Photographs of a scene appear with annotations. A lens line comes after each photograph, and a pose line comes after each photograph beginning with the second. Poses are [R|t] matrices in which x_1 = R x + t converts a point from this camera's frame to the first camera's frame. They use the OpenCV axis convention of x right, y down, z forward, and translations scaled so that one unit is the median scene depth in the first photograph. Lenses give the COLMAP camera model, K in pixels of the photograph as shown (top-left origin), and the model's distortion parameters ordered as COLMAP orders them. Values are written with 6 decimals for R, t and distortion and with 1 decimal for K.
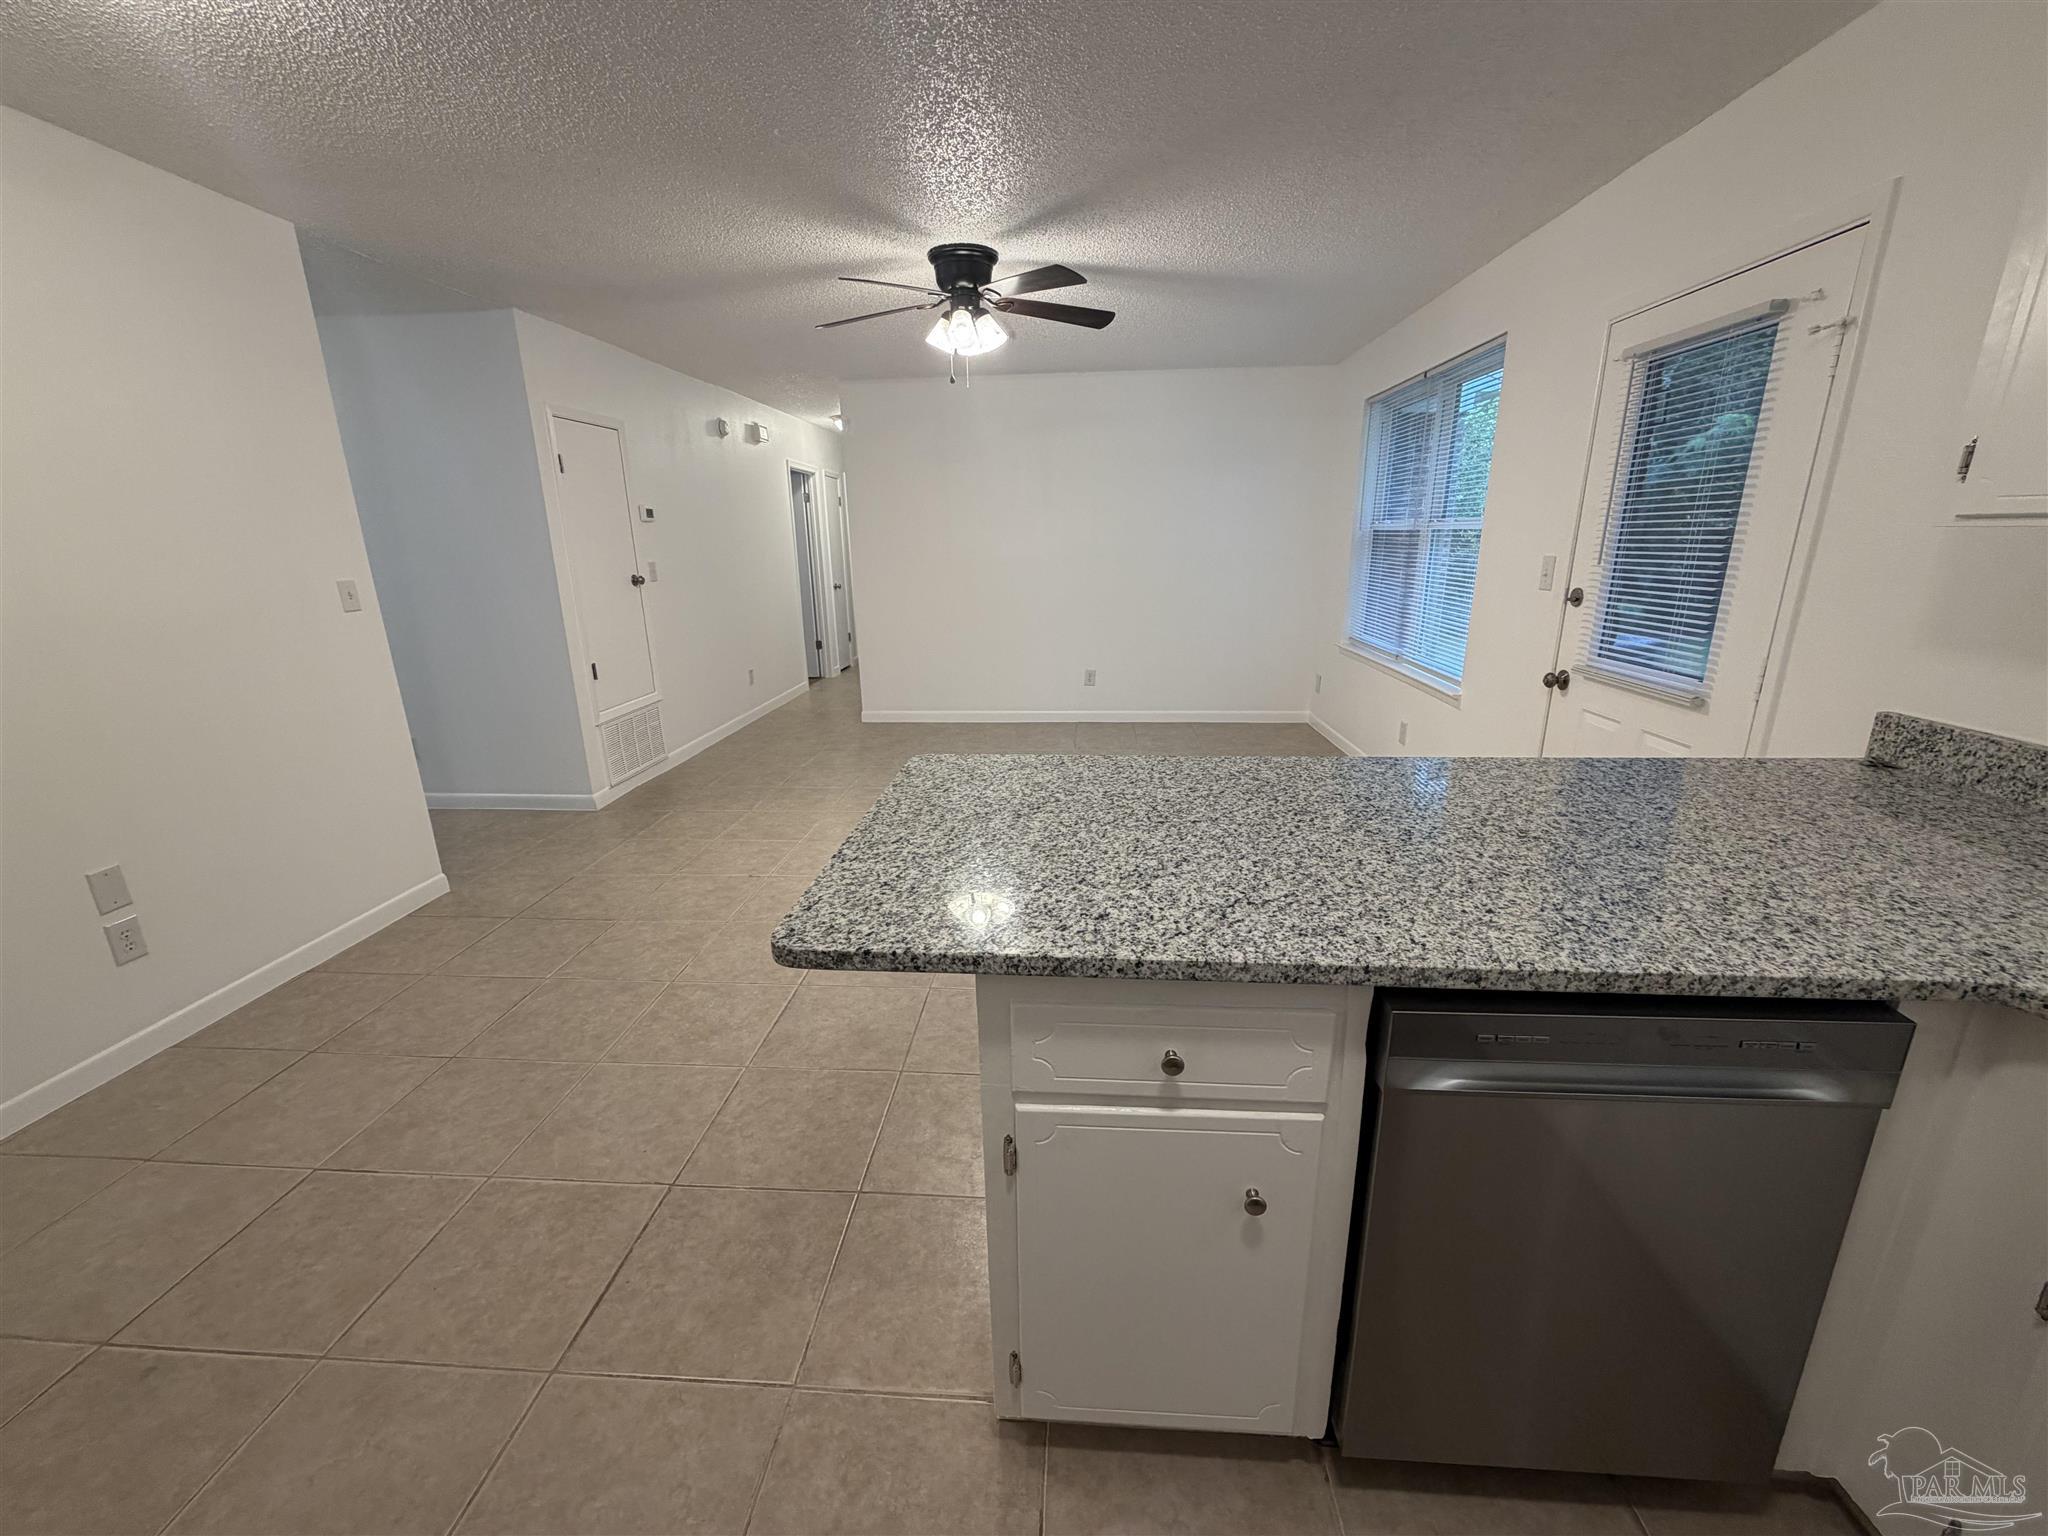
lens RADIAL K [[812.3, 0, 1020.3], [0, 812.3, 768.8], [0, 0, 1]] dist [-0.001028, -0.000146]
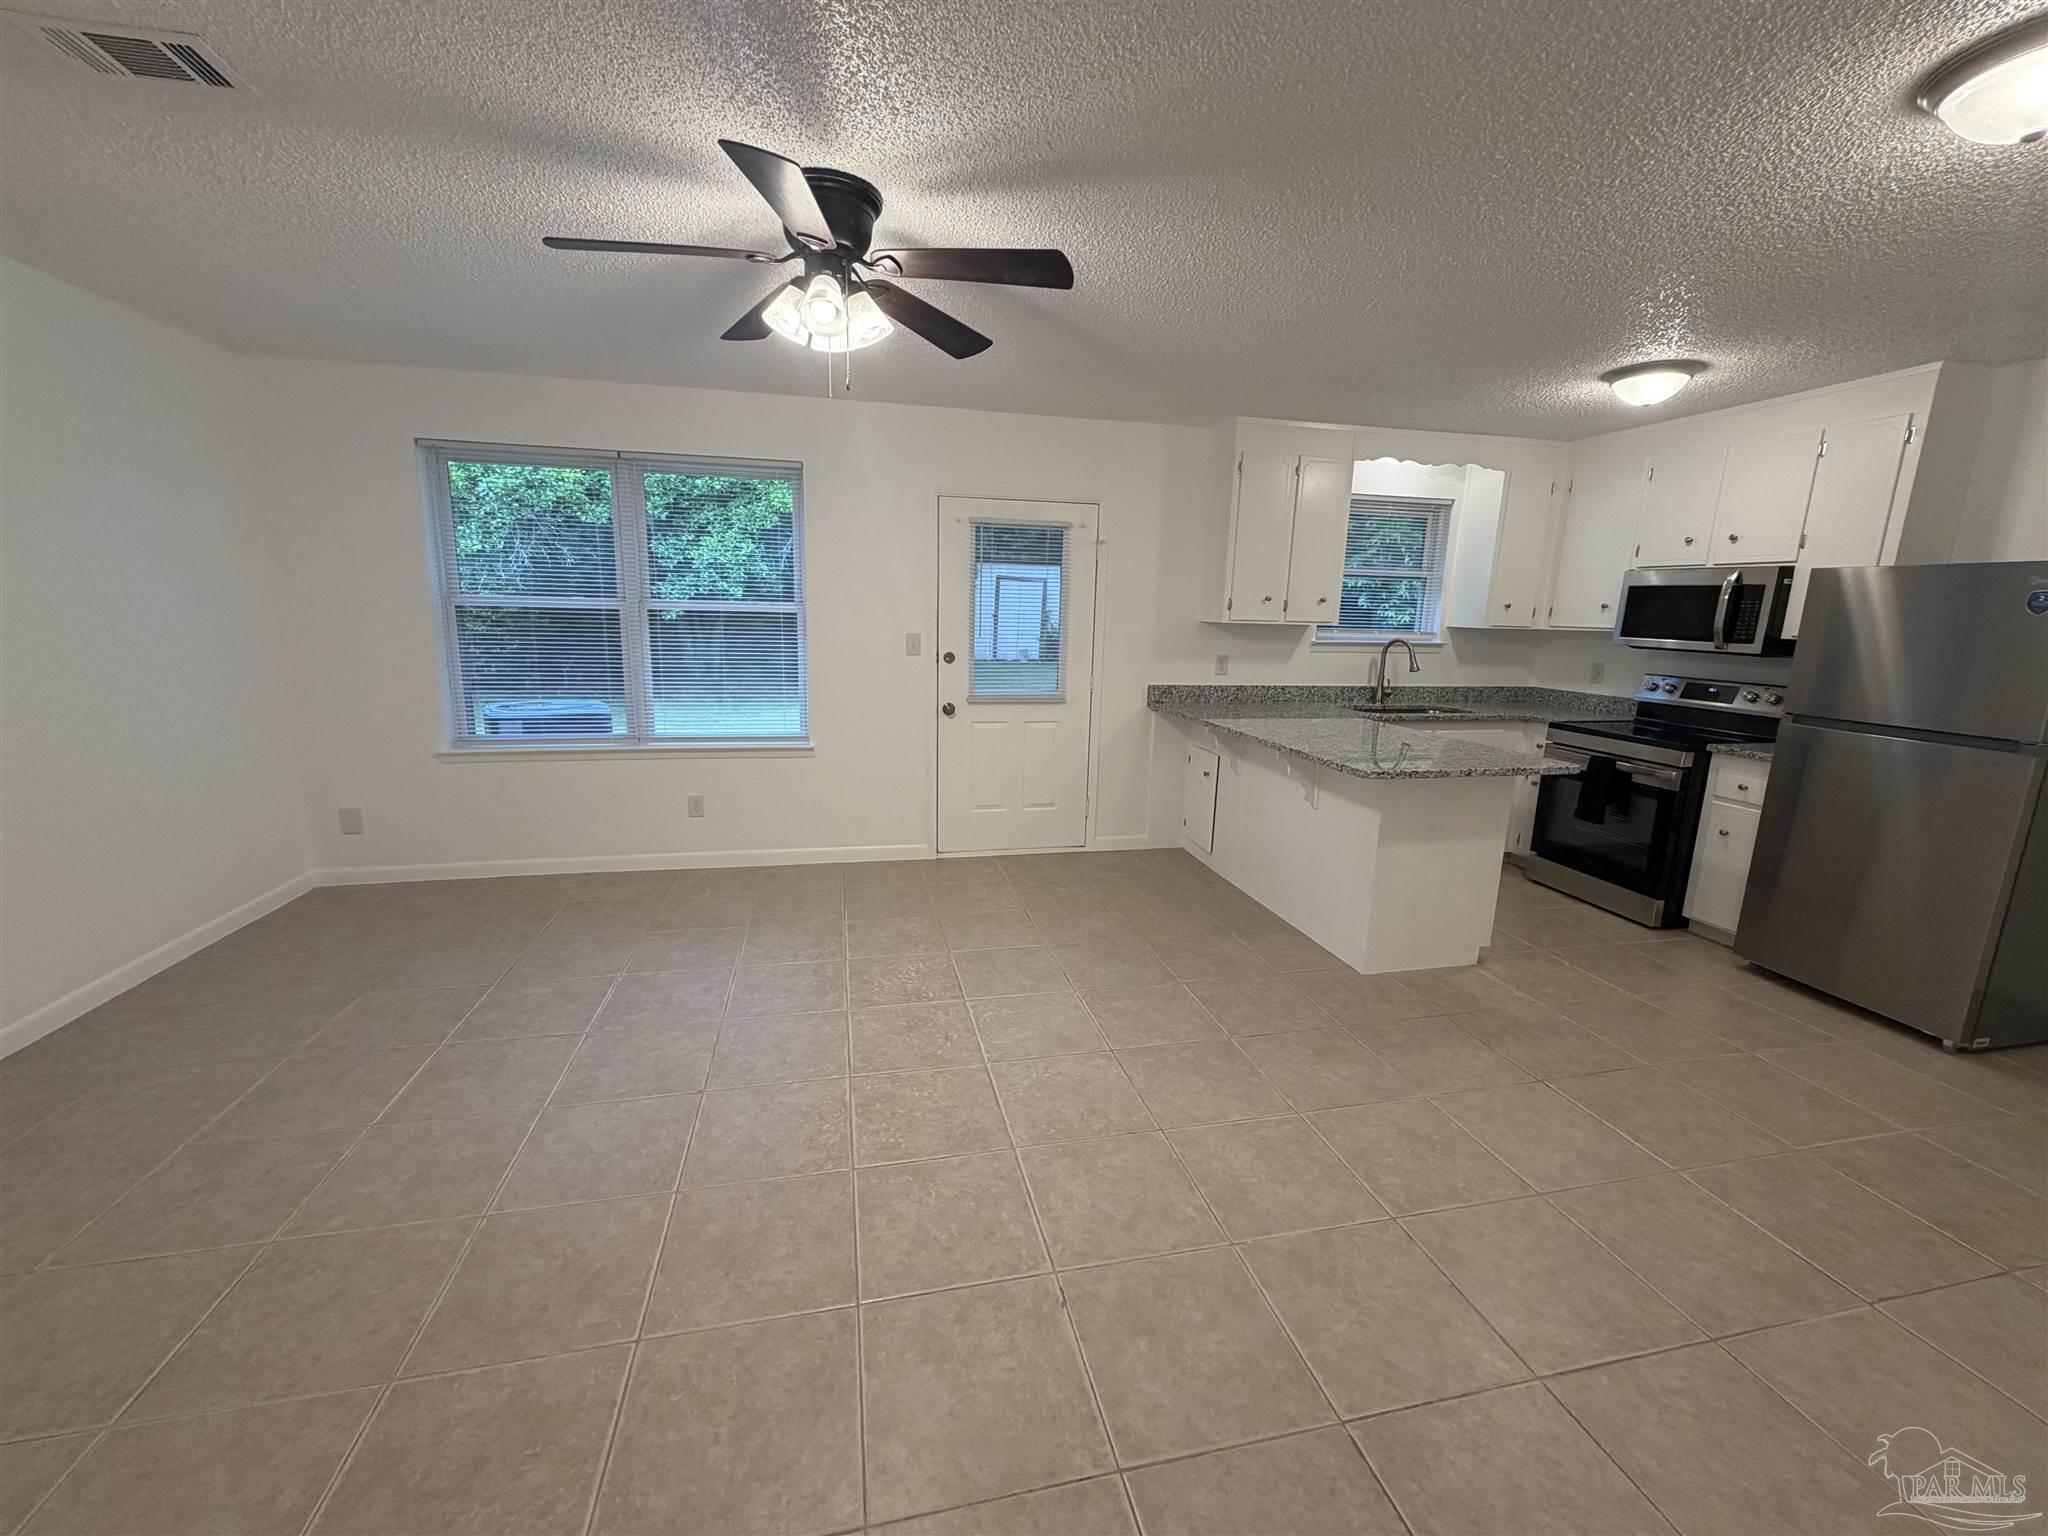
lens RADIAL K [[812.3, 0, 1019.3], [0, 812.3, 767.1], [0, 0, 1]] dist [-0.001028, -0.000146]
pose [[-0.289540, -0.176528, 0.940747, -1.685196], [0.246019, 0.936101, 0.251376, -0.699098], [-0.925009, 0.304225, -0.227610, 2.400968]]
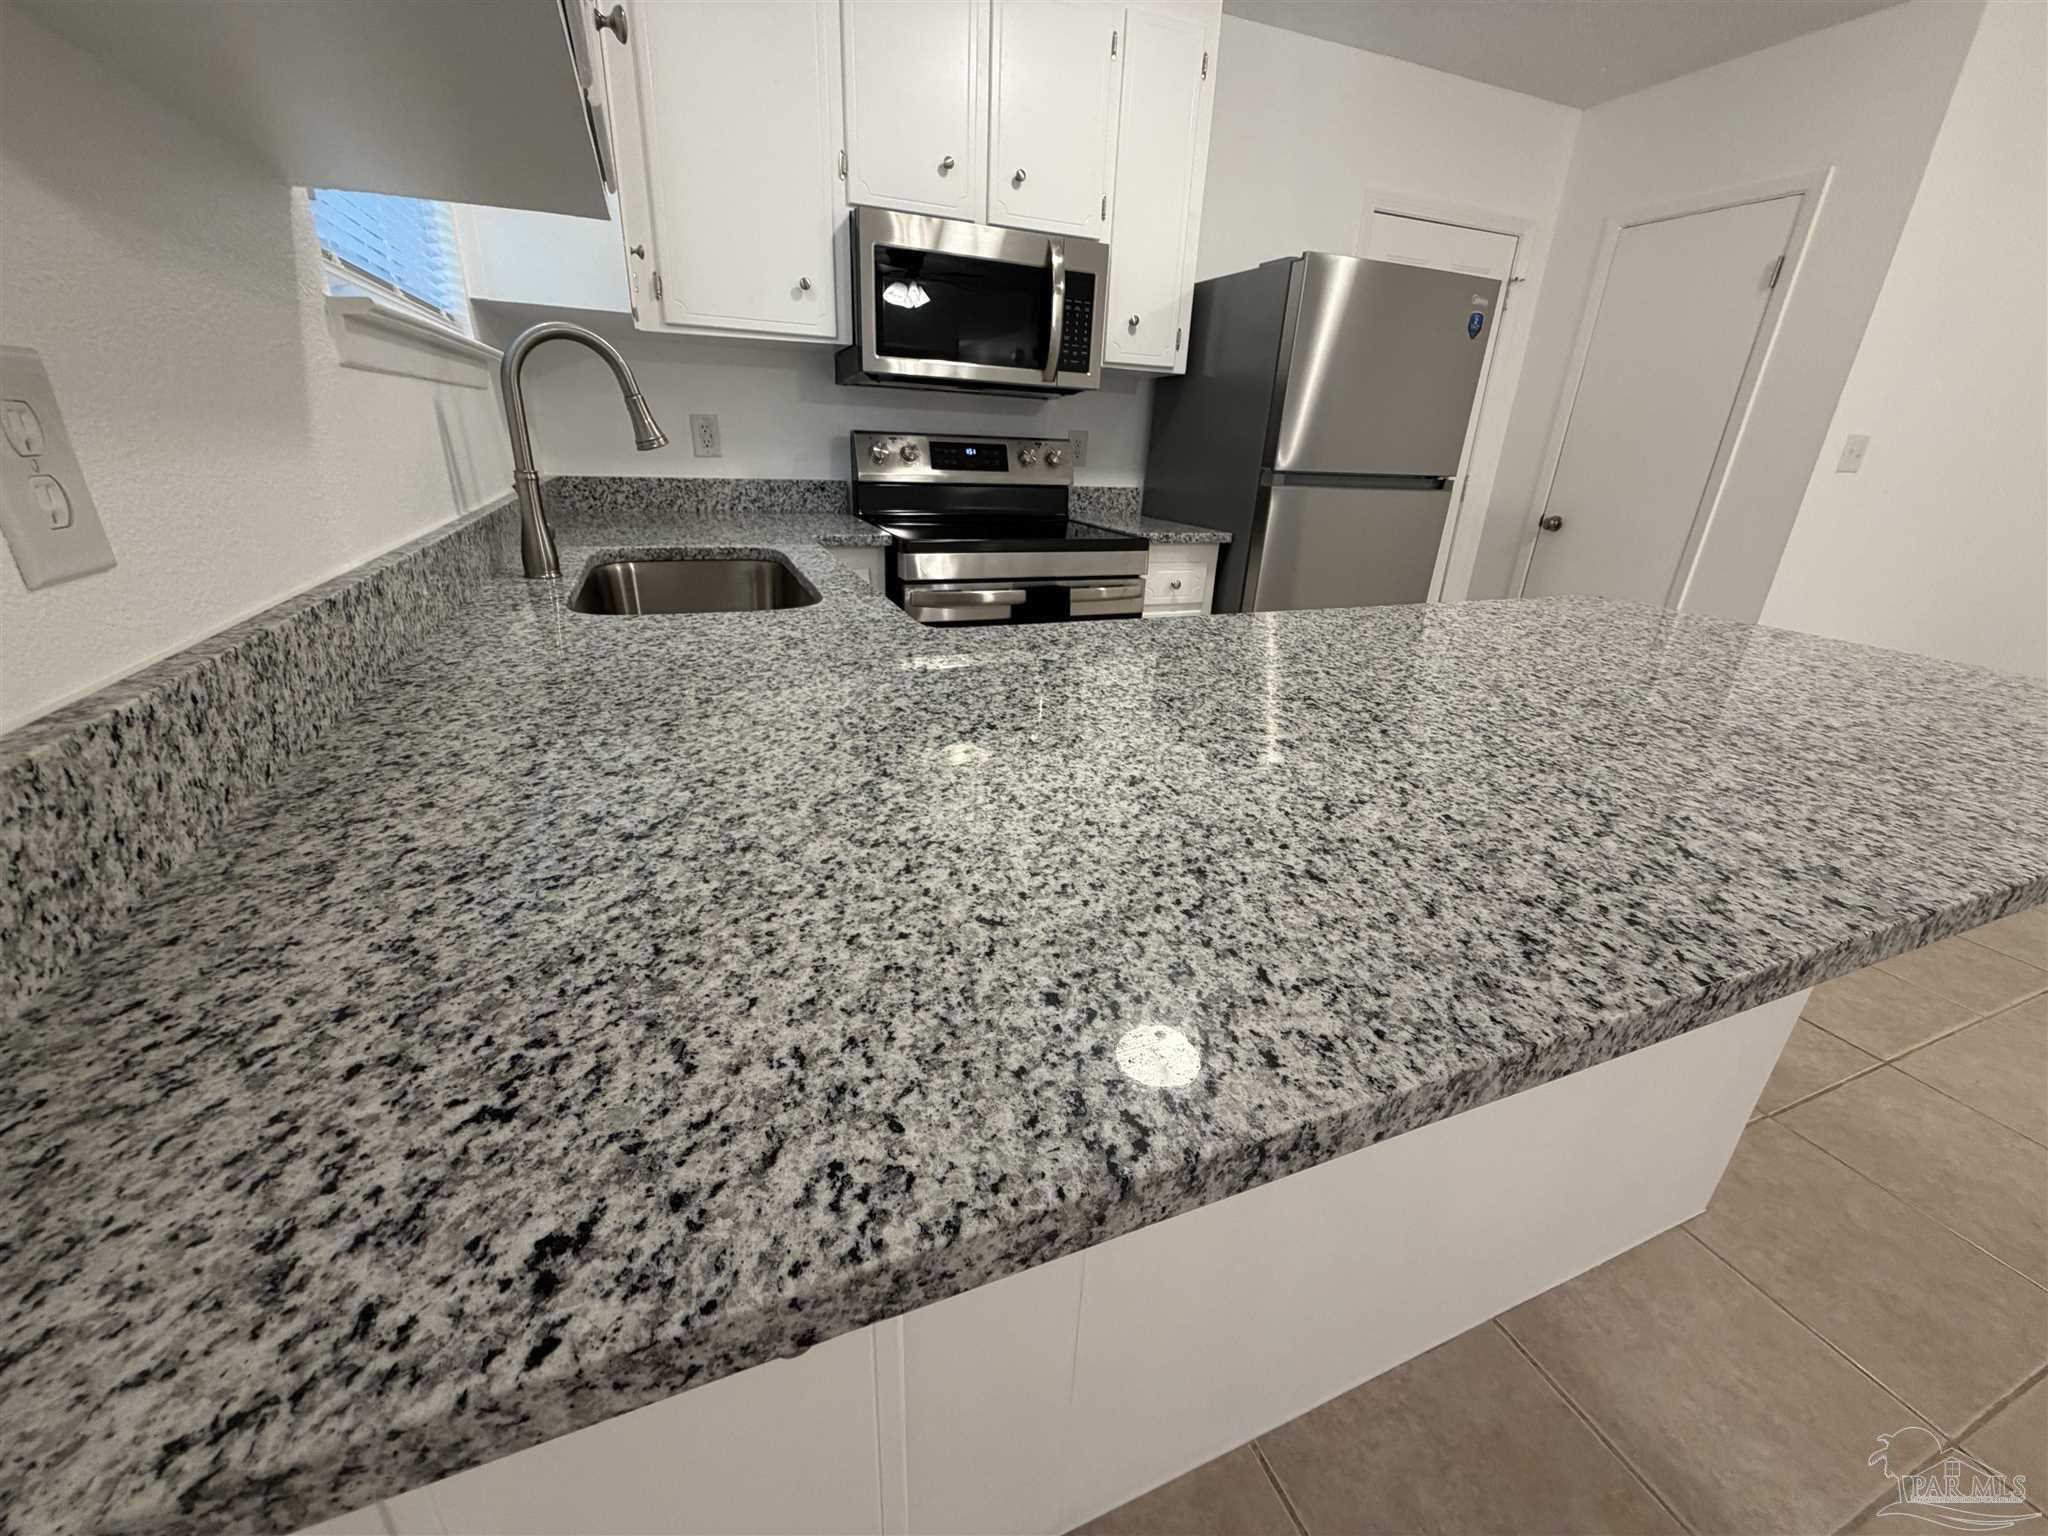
lens RADIAL K [[812.3, 0, 1015.1], [0, 812.3, 768.1], [0, 0, 1]] dist [-0.001028, -0.000146]
pose [[-0.894709, 0.151959, -0.420005, 0.993146], [-0.145204, 0.790309, 0.595254, -0.212530], [0.422388, 0.593566, -0.685031, 1.223370]]
